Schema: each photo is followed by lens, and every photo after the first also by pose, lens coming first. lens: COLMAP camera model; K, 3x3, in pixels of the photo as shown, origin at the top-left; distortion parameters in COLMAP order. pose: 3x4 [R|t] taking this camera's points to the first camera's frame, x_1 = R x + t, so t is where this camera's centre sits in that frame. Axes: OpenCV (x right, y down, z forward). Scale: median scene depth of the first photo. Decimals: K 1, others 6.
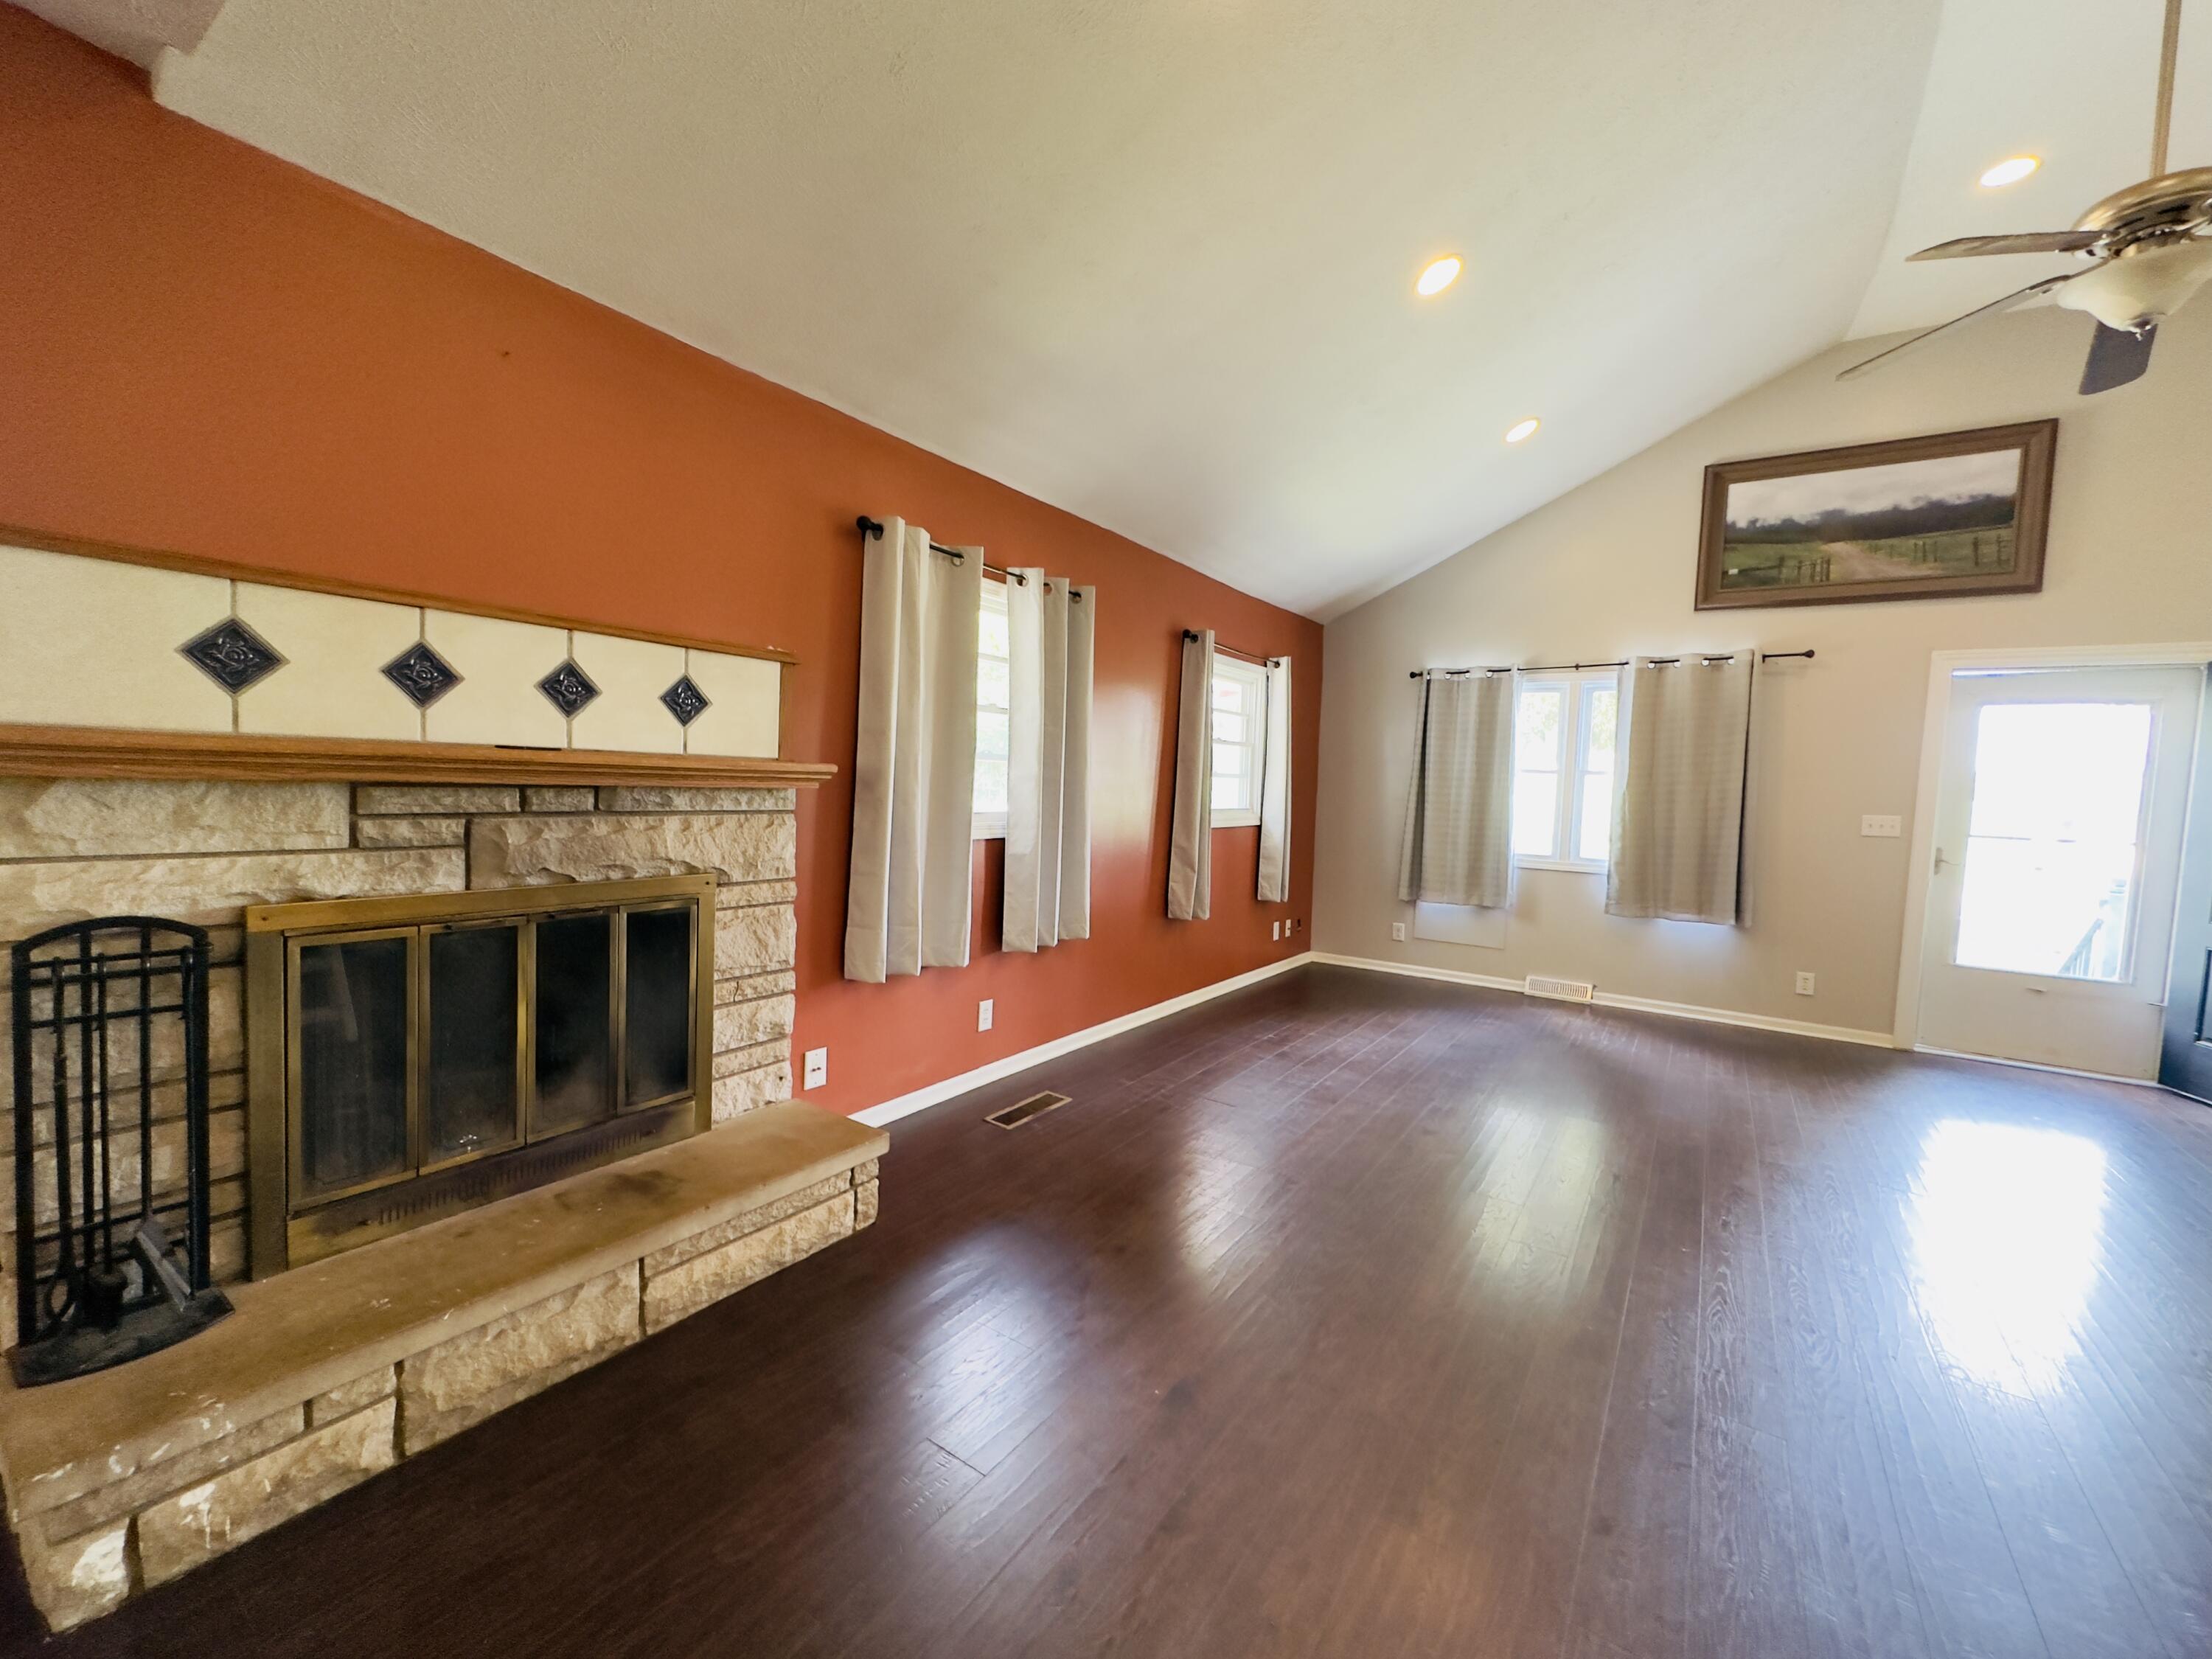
lens RADIAL K [[882.0, 0, 1107.9], [0, 882.0, 828.4], [0, 0, 1]] dist [-0.000564, -0.000338]
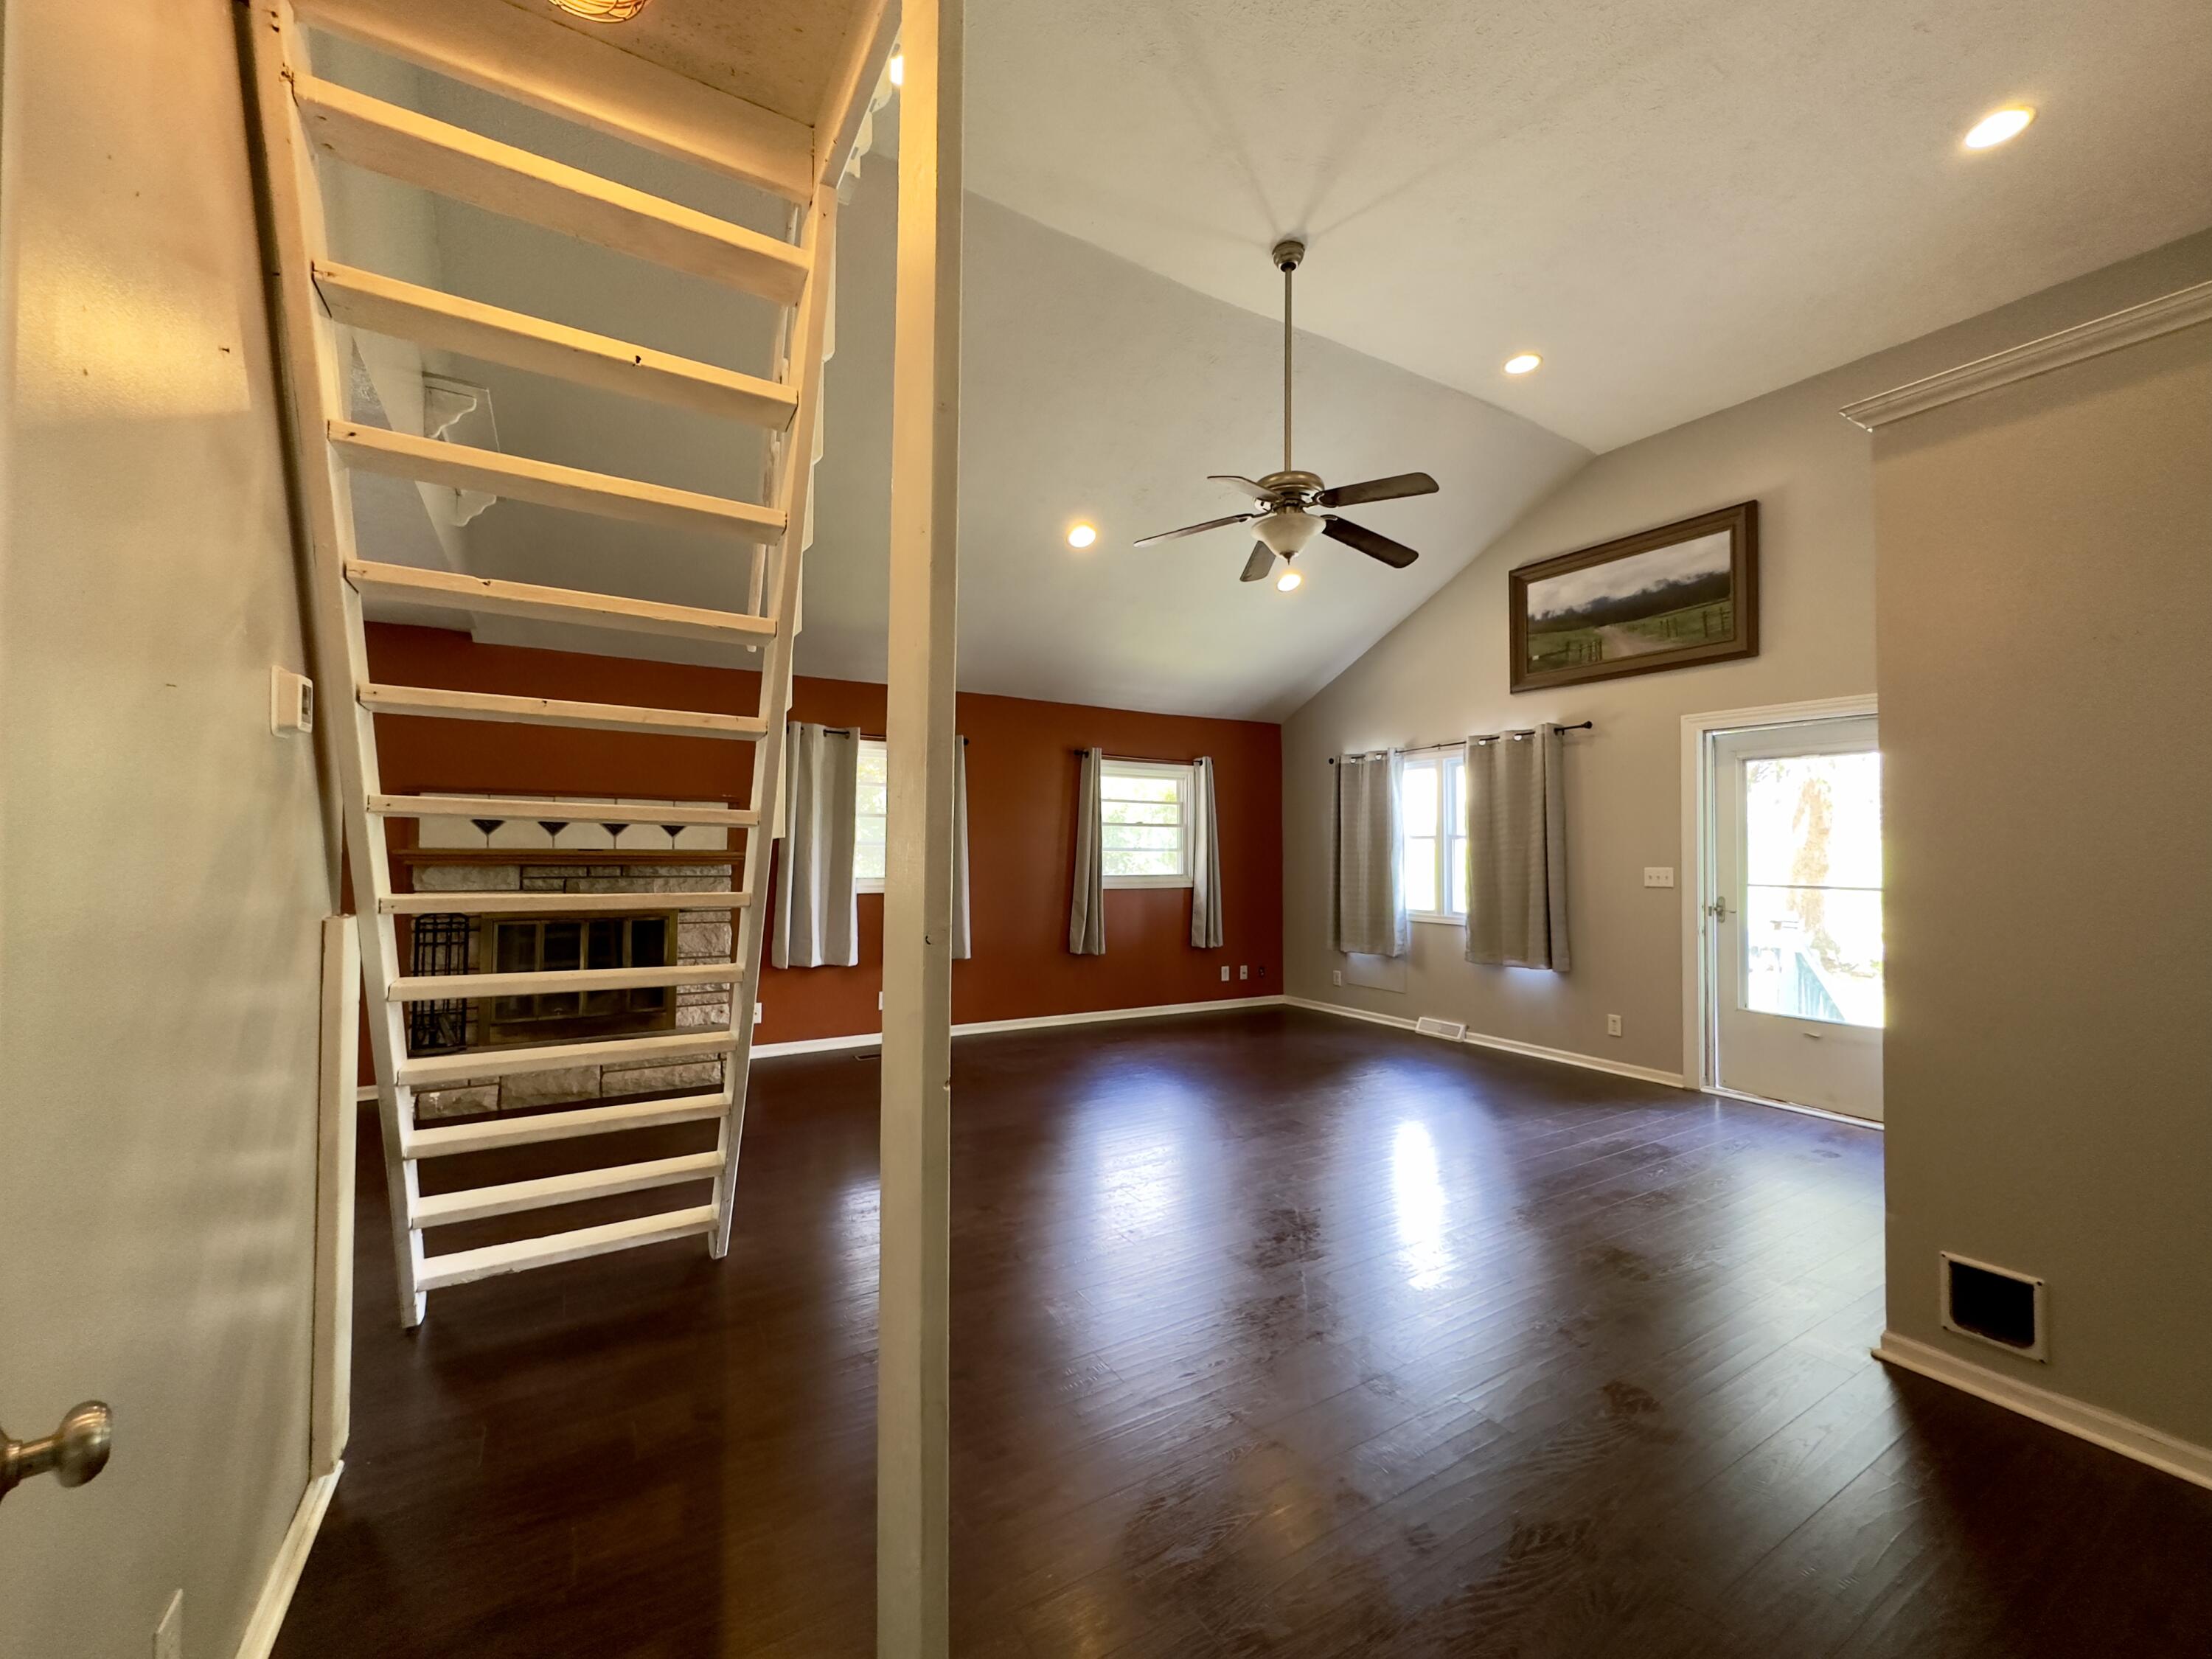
lens RADIAL K [[882.0, 0, 1103.3], [0, 882.0, 828.4], [0, 0, 1]] dist [-0.000564, -0.000338]
pose [[0.910392, -0.042076, -0.411603, 0.723347], [0.004260, 0.995716, -0.092364, 0.035493], [0.413726, 0.082334, 0.906671, -0.273887]]
